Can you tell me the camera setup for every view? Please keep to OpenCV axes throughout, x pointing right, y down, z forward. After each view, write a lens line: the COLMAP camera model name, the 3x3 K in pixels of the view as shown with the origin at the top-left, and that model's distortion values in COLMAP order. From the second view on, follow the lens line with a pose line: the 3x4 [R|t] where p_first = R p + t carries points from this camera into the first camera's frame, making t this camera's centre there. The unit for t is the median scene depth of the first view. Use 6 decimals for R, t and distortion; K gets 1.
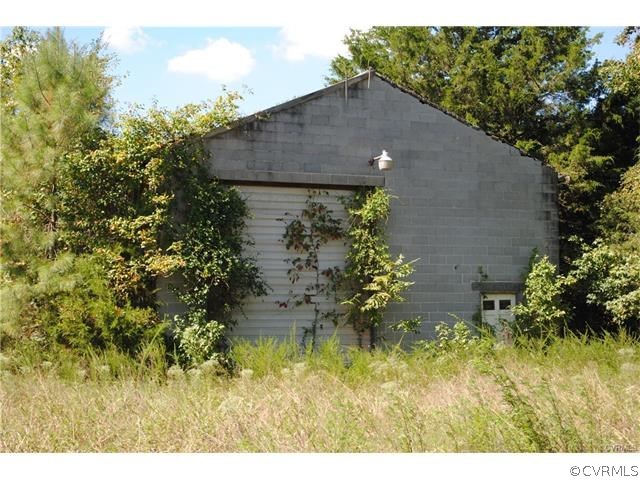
lens RADIAL K [[1255.9, 0, 321.8], [0, 1255.9, 240.3], [0, 0, 1]] dist [-0.082571, 0.000000]
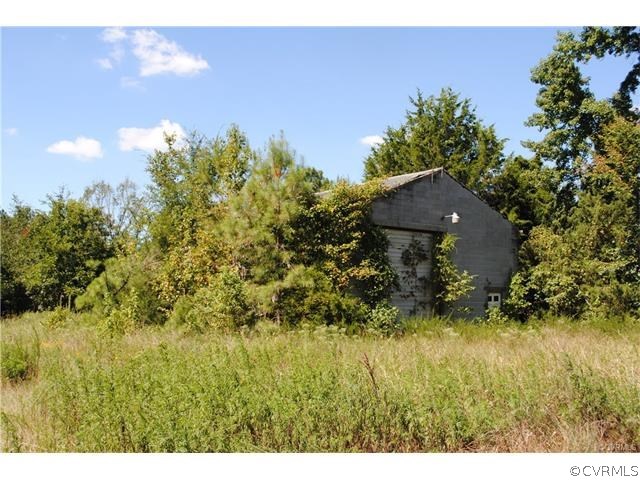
lens RADIAL K [[689.6, 0, 318.9], [0, 689.6, 239.7], [0, 0, 1]] dist [-0.056653, 0.000000]
pose [[0.972763, 0.037907, 0.228682, -0.363495], [-0.031385, 0.998992, -0.032088, 0.005506], [-0.229668, 0.024037, 0.972972, 0.079377]]
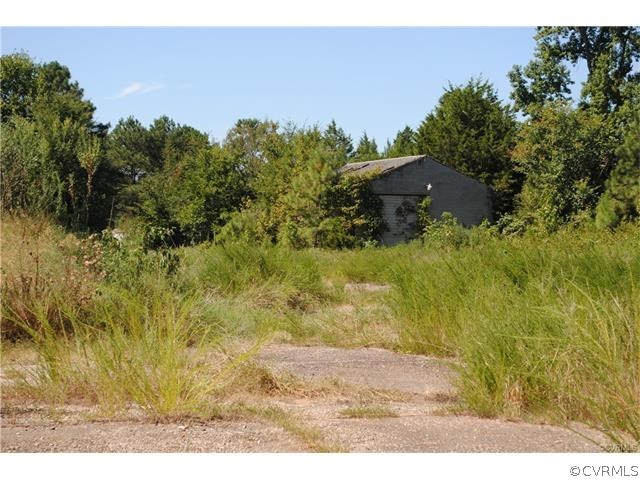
lens RADIAL K [[1387.0, 0, 321.2], [0, 1387.0, 238.3], [0, 0, 1]] dist [0.076589, 0.000000]
pose [[0.998552, 0.016567, -0.051182, -0.036522], [-0.013163, 0.997723, 0.066142, -0.155942], [0.052162, -0.065373, 0.996497, -2.298954]]
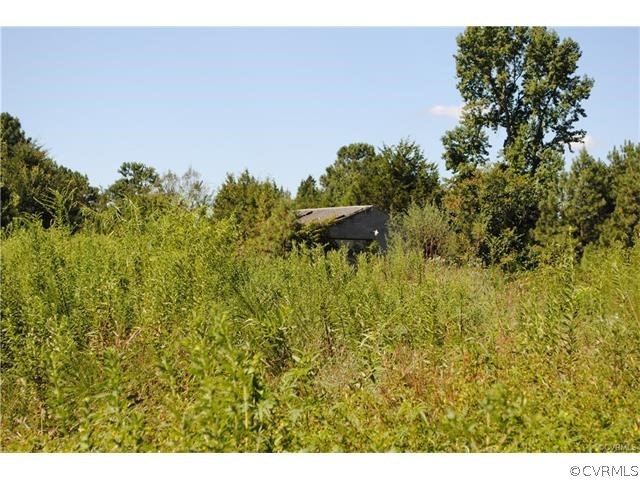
lens RADIAL K [[1387.0, 0, 319.3], [0, 1387.0, 241.7], [0, 0, 1]] dist [0.076589, 0.000000]
pose [[0.995148, 0.025562, 0.095007, -0.473174], [-0.029314, 0.998836, 0.038309, -0.181574], [-0.093917, -0.040908, 0.994739, -2.822445]]
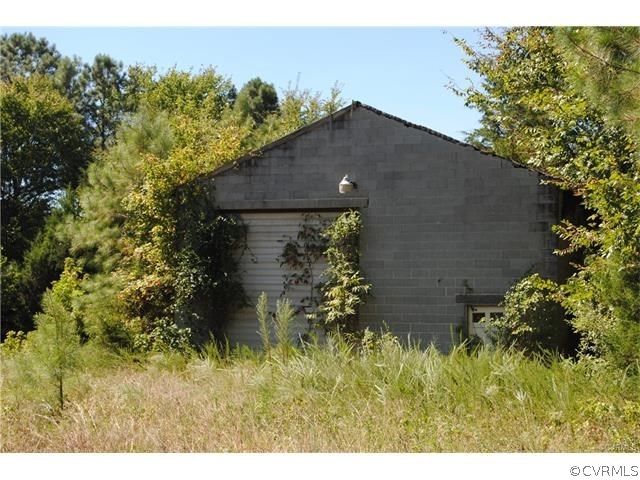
lens RADIAL K [[1255.9, 0, 320.5], [0, 1255.9, 238.6], [0, 0, 1]] dist [-0.082571, 0.000000]
pose [[0.718477, -0.030638, -0.694876, 0.791941], [0.024168, 0.999526, -0.019082, 0.004367], [0.695131, -0.003084, 0.718877, 0.191111]]
